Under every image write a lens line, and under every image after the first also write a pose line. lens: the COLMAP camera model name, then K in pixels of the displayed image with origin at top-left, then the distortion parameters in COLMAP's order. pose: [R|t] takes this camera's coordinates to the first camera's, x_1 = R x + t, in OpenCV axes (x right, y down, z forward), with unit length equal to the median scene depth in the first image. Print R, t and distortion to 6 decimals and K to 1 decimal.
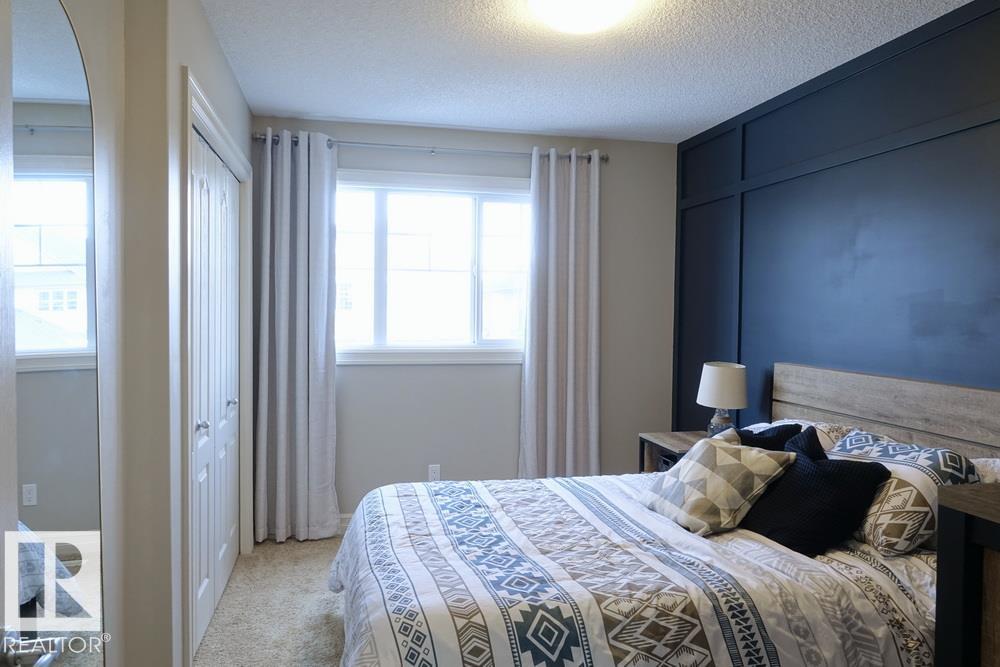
lens RADIAL K [[688.8, 0, 469.3], [0, 688.8, 330.1], [0, 0, 1]] dist [-0.000237, -0.001494]
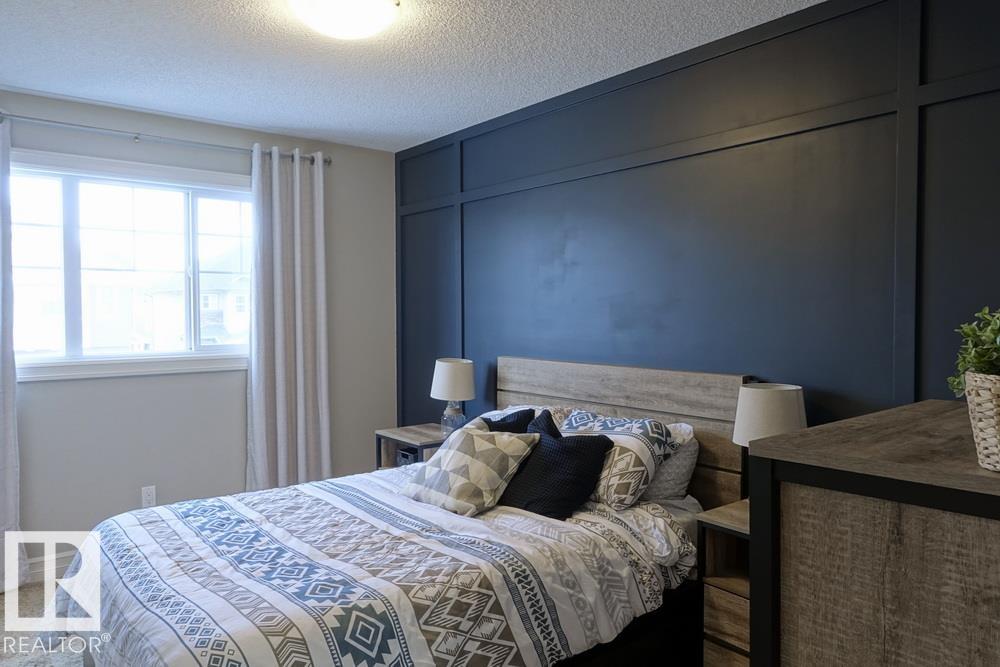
lens RADIAL K [[688.8, 0, 469.3], [0, 688.8, 330.1], [0, 0, 1]] dist [-0.000237, -0.001494]
pose [[0.899056, -0.026524, 0.437030, -0.143410], [0.027288, 0.999617, 0.004531, -0.003571], [-0.436983, 0.007852, 0.899435, 0.014154]]
